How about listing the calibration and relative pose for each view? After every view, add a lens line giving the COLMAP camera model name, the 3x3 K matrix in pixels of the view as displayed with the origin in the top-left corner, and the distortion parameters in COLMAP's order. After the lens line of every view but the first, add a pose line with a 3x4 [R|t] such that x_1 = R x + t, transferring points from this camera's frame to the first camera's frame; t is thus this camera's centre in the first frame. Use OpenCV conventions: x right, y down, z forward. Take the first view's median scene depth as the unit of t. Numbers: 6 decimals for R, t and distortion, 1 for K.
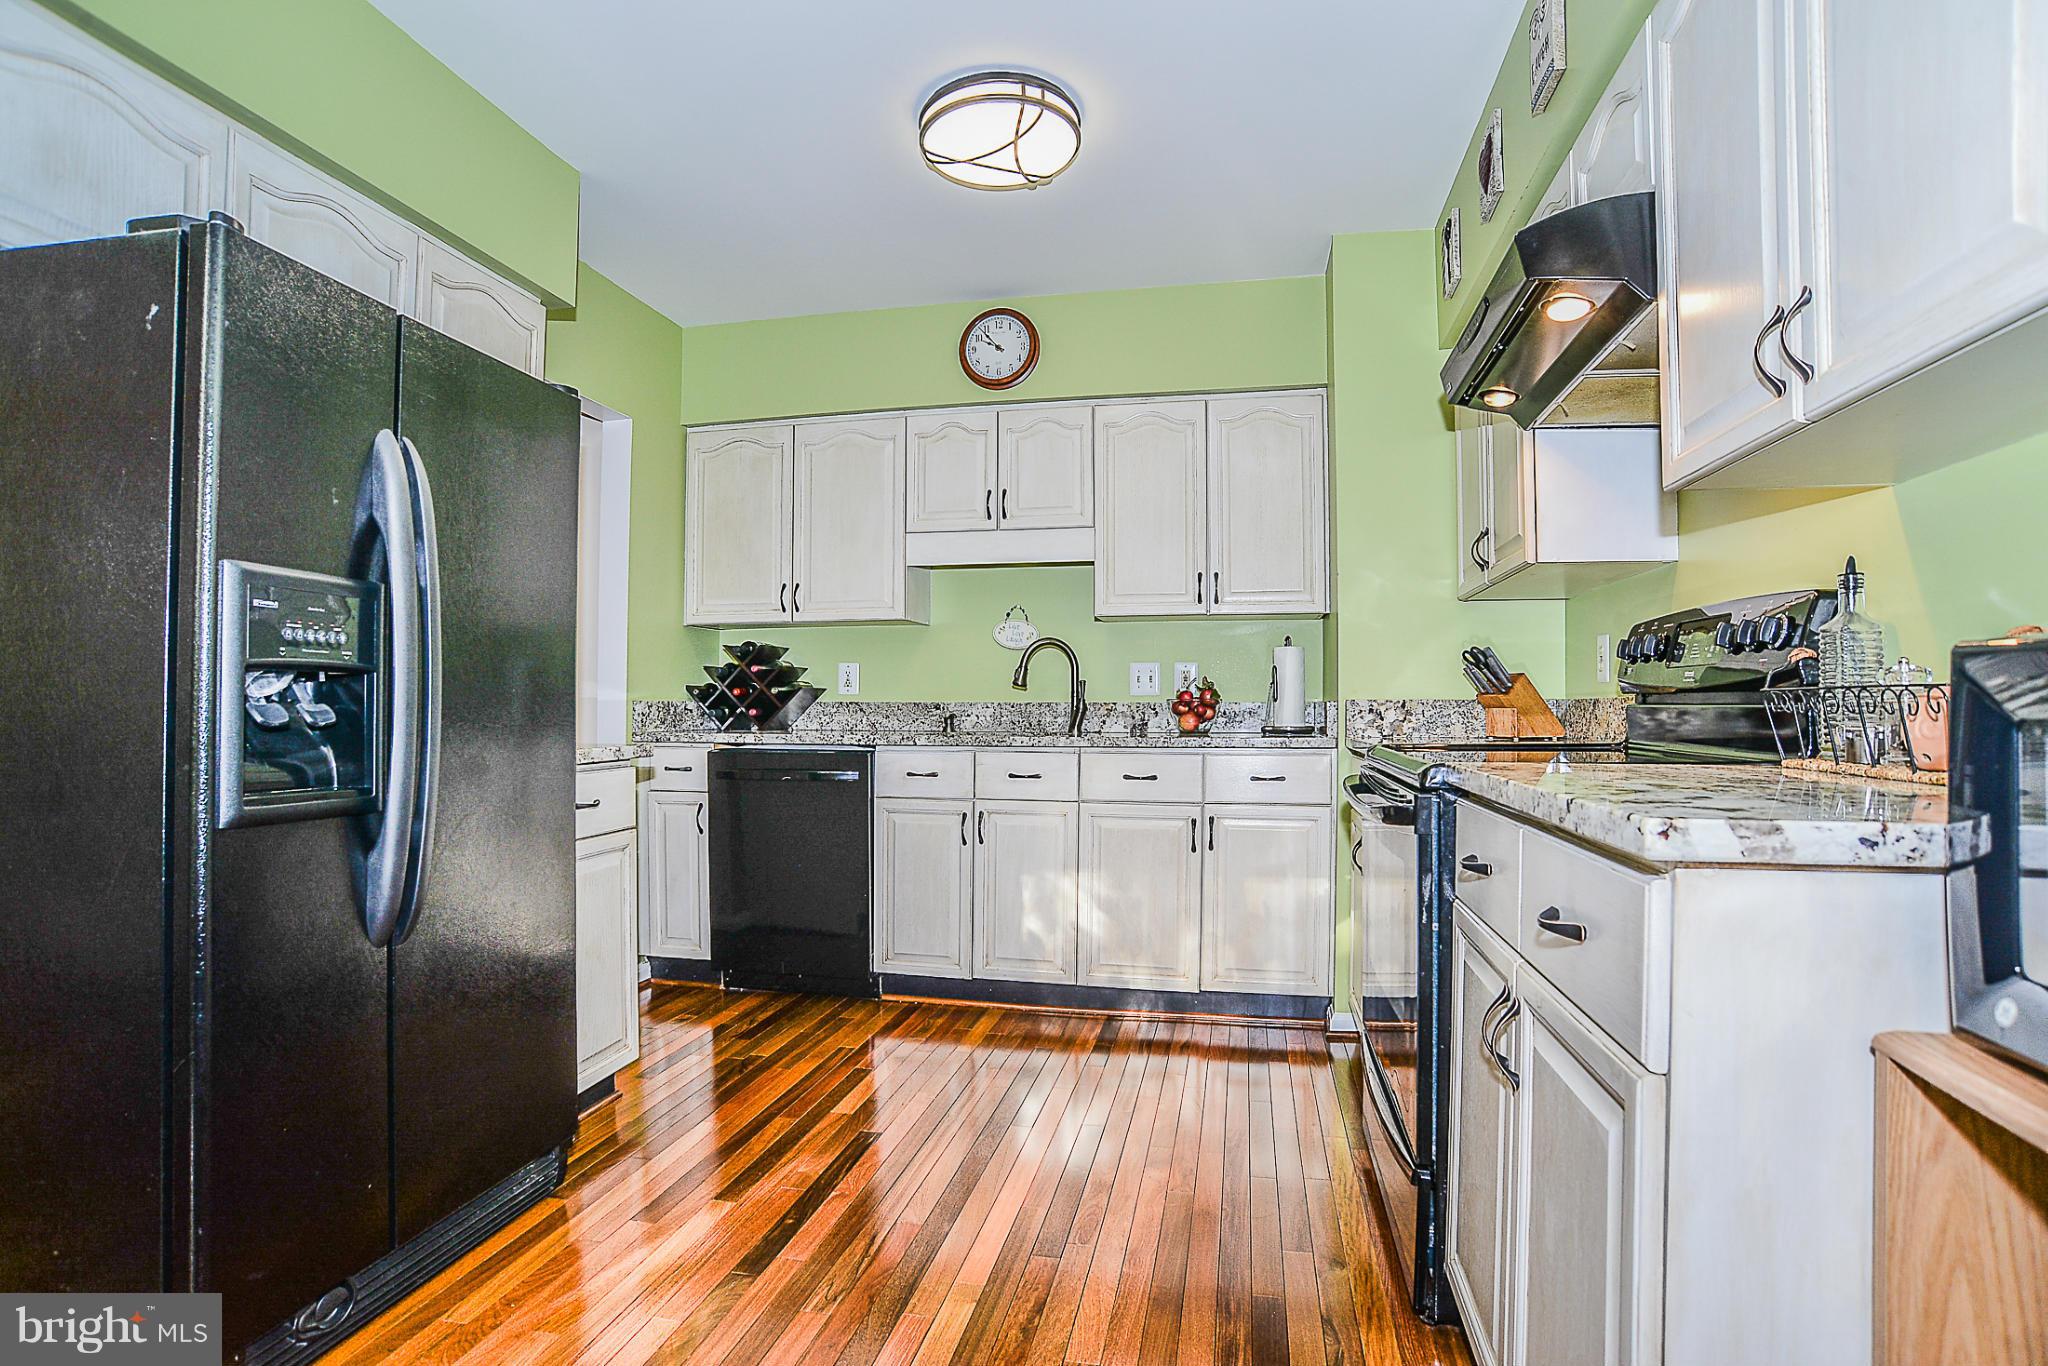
lens RADIAL K [[1101.2, 0, 1022.3], [0, 1101.2, 692.9], [0, 0, 1]] dist [-0.054739, 0.000217]
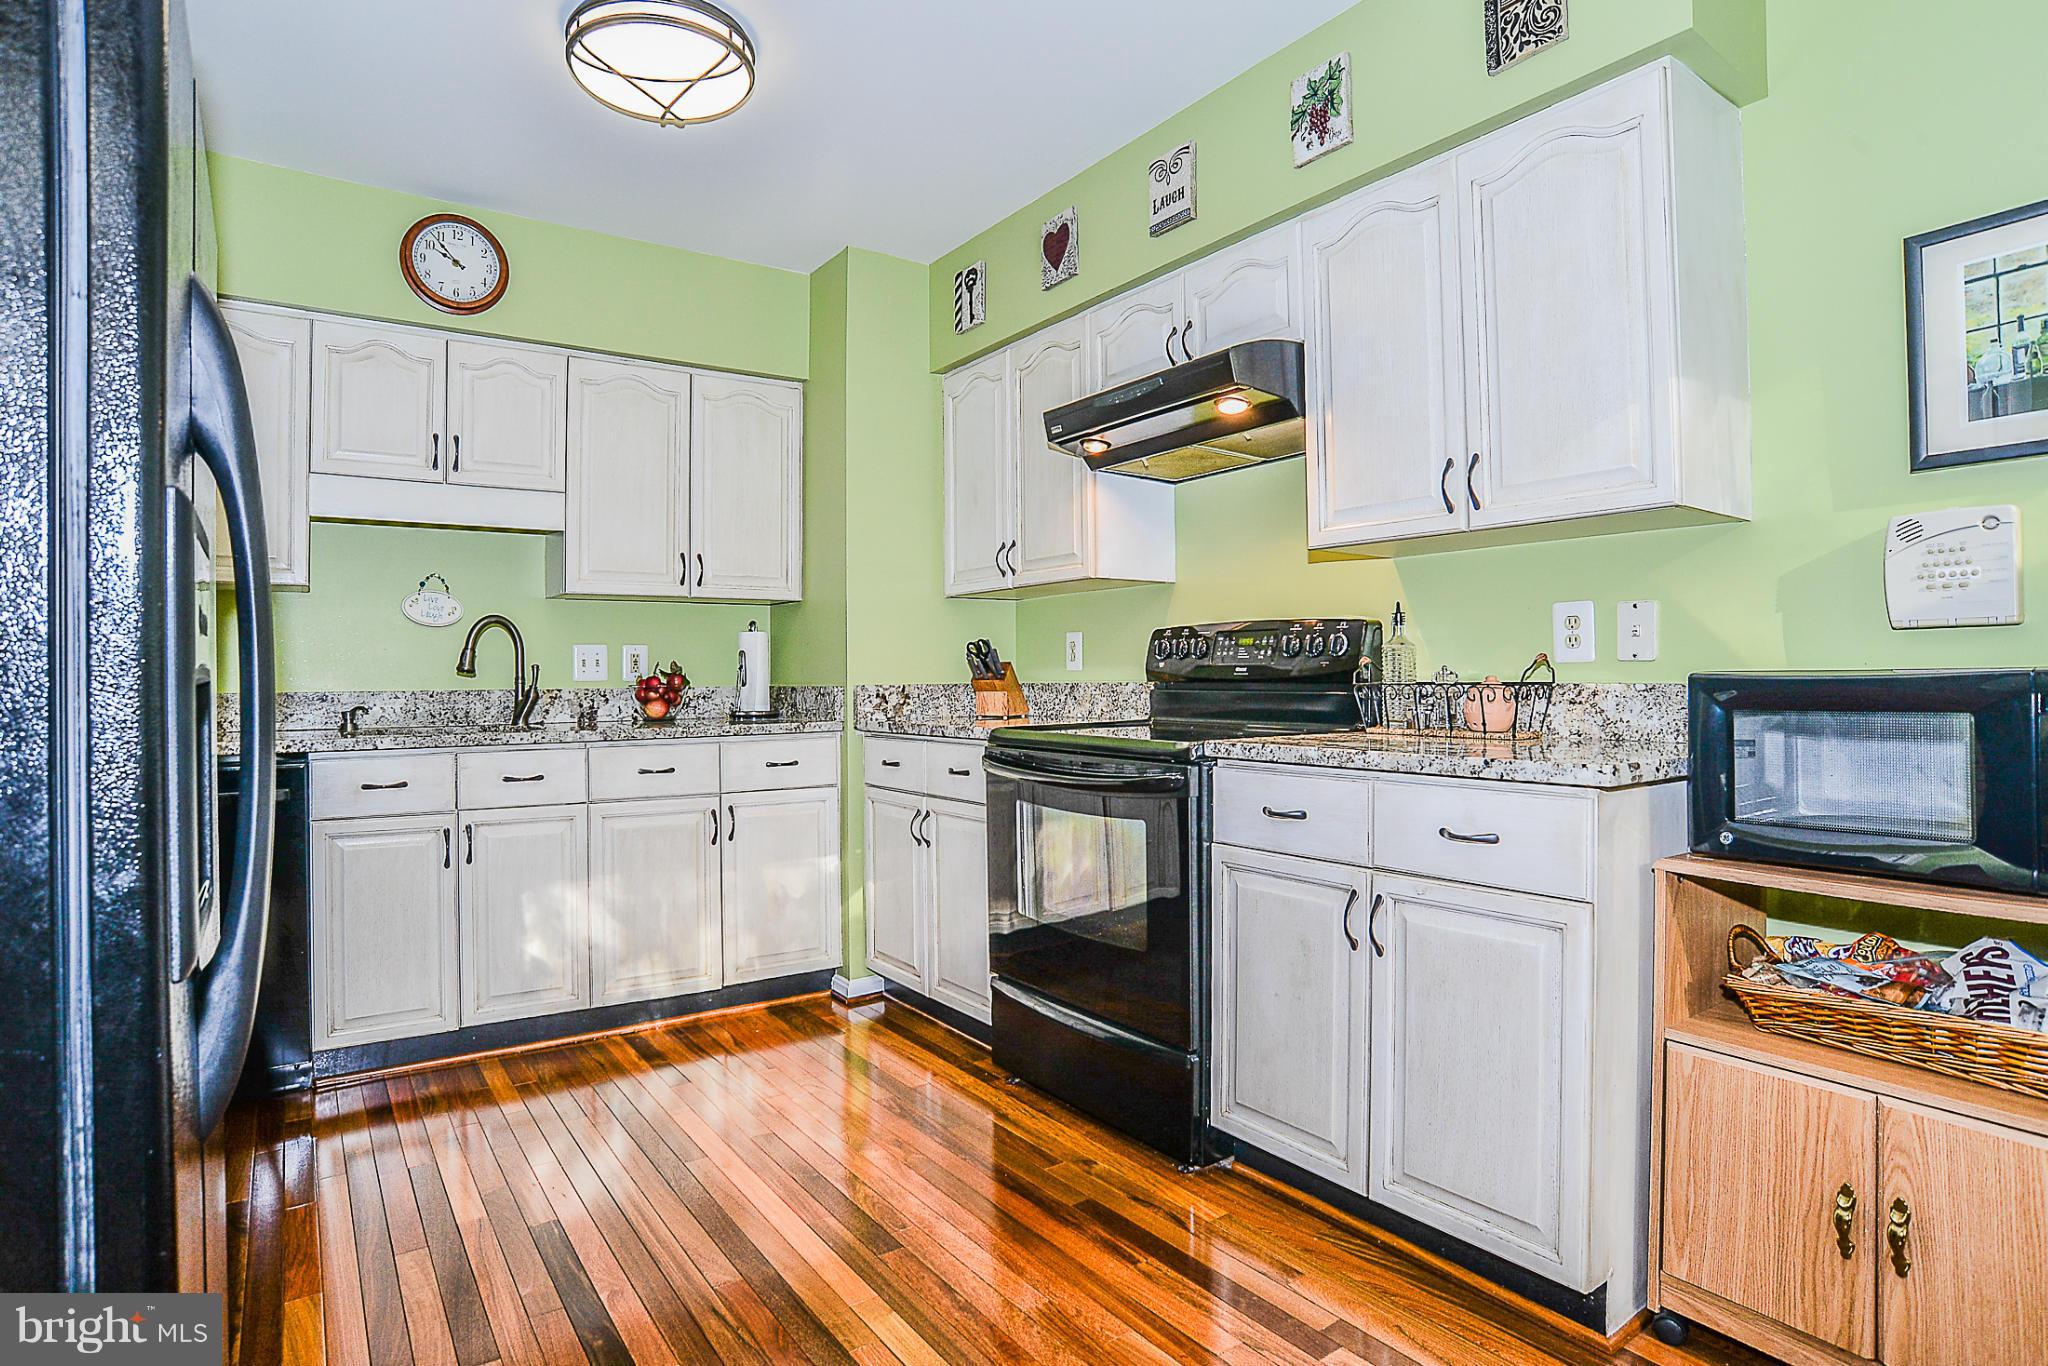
lens RADIAL K [[1148.4, 0, 1023.9], [0, 1148.4, 672.3], [0, 0, 1]] dist [-0.029859, 0.002408]
pose [[0.681012, -0.006020, 0.732247, -0.361754], [-0.000056, 0.999966, 0.008274, -0.013849], [-0.732272, -0.005676, 0.680988, 0.102267]]
